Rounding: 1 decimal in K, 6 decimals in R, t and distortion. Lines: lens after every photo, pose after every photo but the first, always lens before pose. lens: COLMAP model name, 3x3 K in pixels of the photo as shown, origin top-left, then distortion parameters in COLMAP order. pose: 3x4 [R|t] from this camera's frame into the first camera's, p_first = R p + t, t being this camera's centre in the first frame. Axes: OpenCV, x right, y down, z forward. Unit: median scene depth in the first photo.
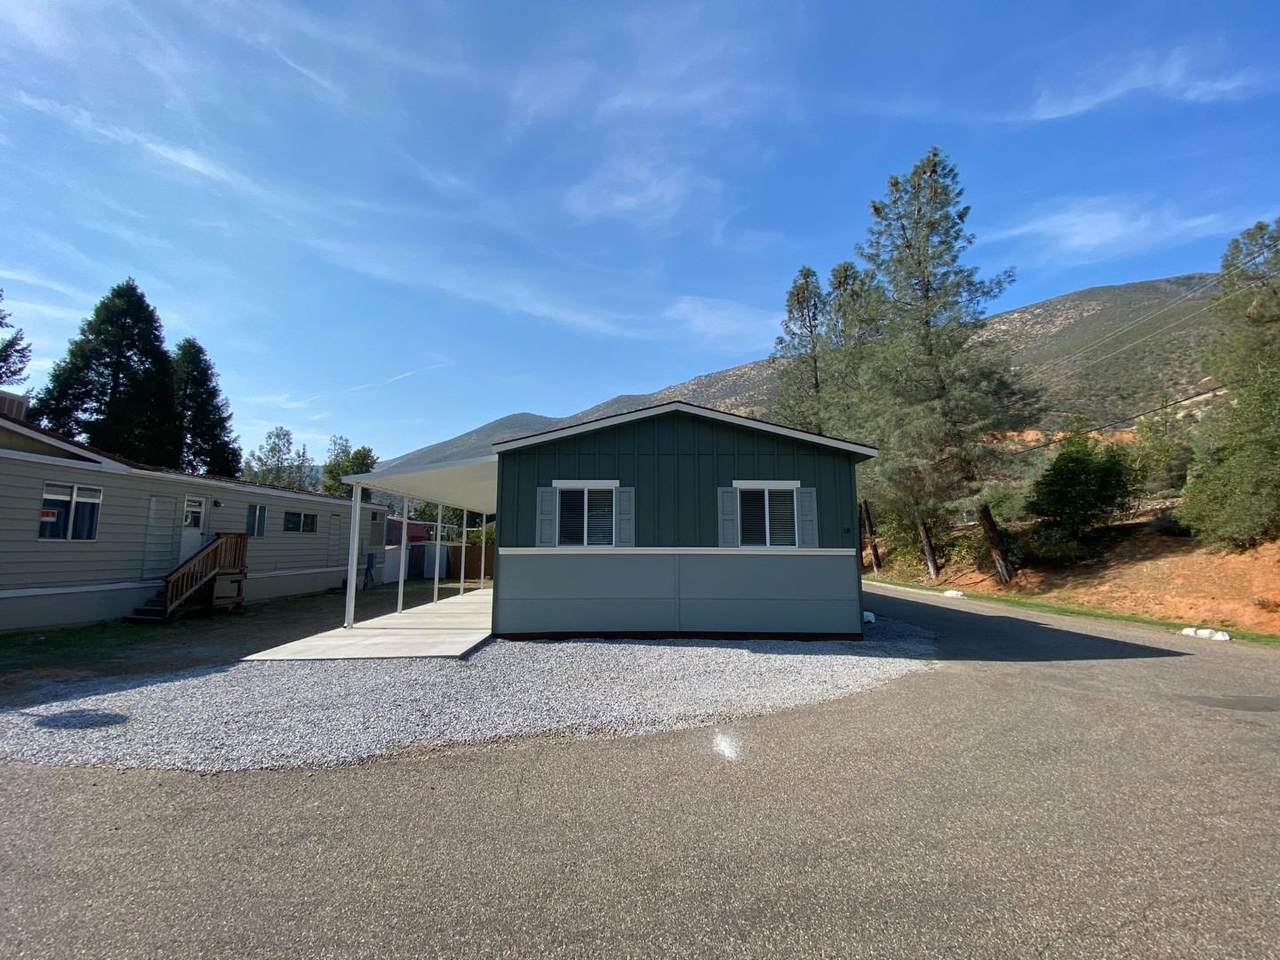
lens RADIAL K [[520.5, 0, 640.0], [0, 520.5, 480.0], [0, 0, 1]] dist [0.017776, -0.019211]
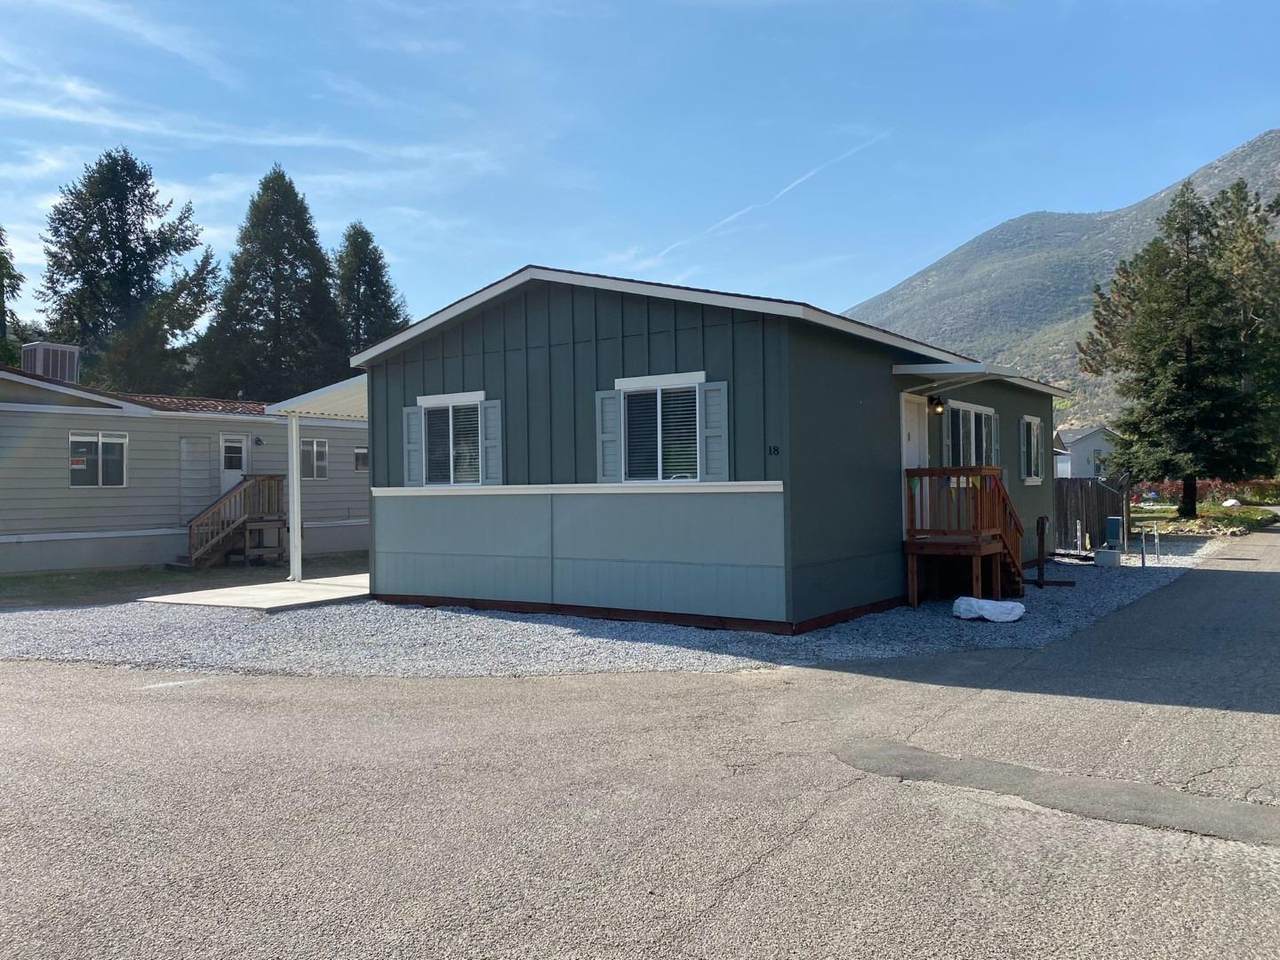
lens RADIAL K [[979.0, 0, 640.0], [0, 979.0, 480.0], [0, 0, 1]] dist [0.002595, -0.008422]
pose [[0.821258, -0.016847, -0.570309, 0.751965], [0.085857, 0.991831, 0.094338, 0.010896], [0.564060, -0.126441, 0.815995, 0.017880]]
